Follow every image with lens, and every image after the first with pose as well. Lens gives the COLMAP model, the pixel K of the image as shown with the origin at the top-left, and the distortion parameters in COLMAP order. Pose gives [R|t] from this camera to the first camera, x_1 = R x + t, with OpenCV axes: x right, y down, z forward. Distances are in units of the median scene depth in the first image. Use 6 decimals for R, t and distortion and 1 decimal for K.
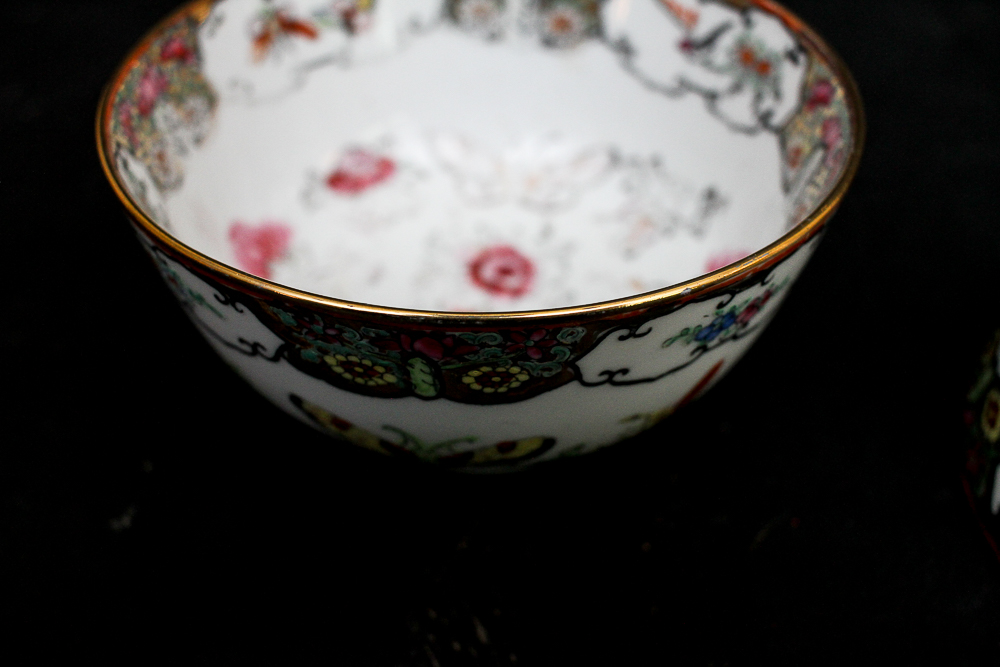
lens RADIAL K [[1201.2, 0, 501.8], [0, 1201.2, 335.6], [0, 0, 1]] dist [-0.126045, 0.027034]
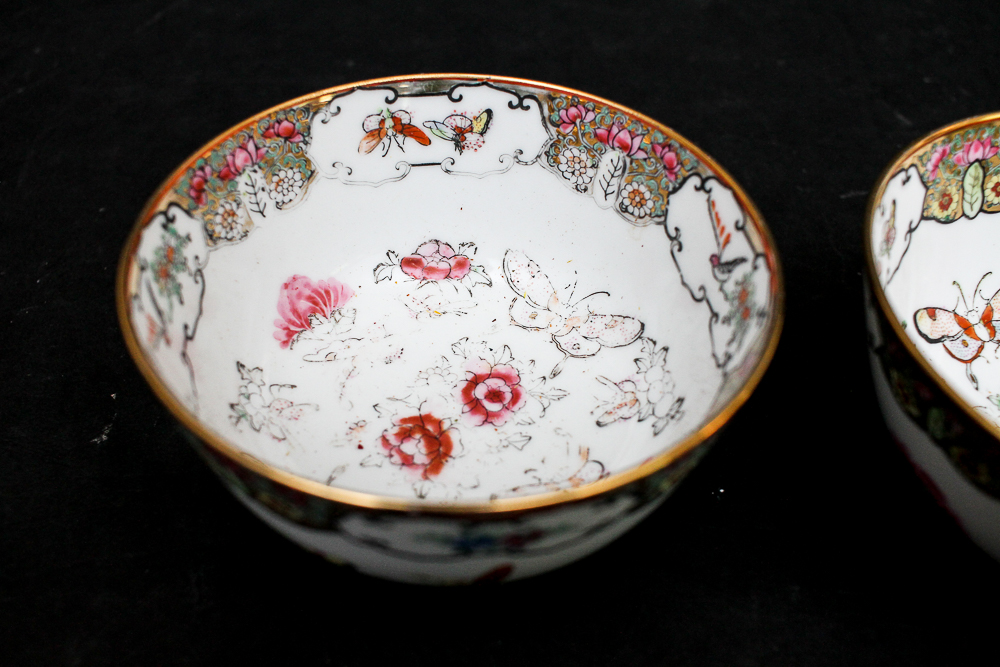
lens RADIAL K [[1151.2, 0, 500.0], [0, 1151.2, 333.5], [0, 0, 1]] dist [-0.130184, 0.072710]
pose [[0.867557, 0.361371, -0.341695, 0.407026], [-0.346182, 0.932069, 0.106792, -0.257471], [0.357075, 0.025641, 0.933724, -0.011142]]
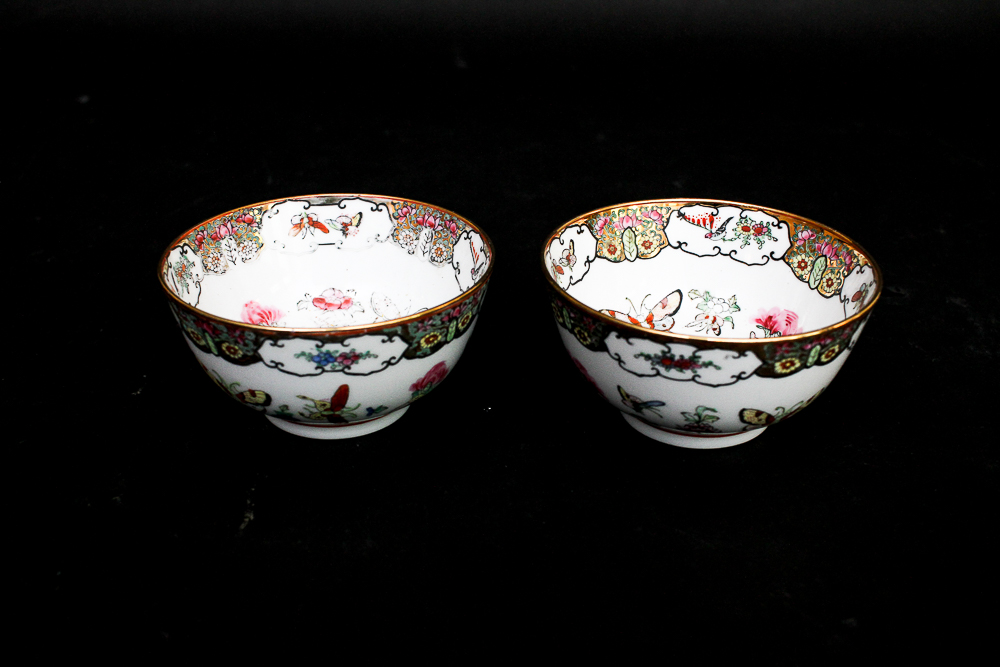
lens RADIAL K [[1123.8, 0, 500.1], [0, 1123.8, 337.5], [0, 0, 1]] dist [-0.119546, 0.027851]
pose [[0.876525, 0.233840, -0.420741, 1.134910], [-0.323610, 0.933335, -0.155441, 0.149062], [0.356344, 0.272404, 0.893764, -0.694636]]
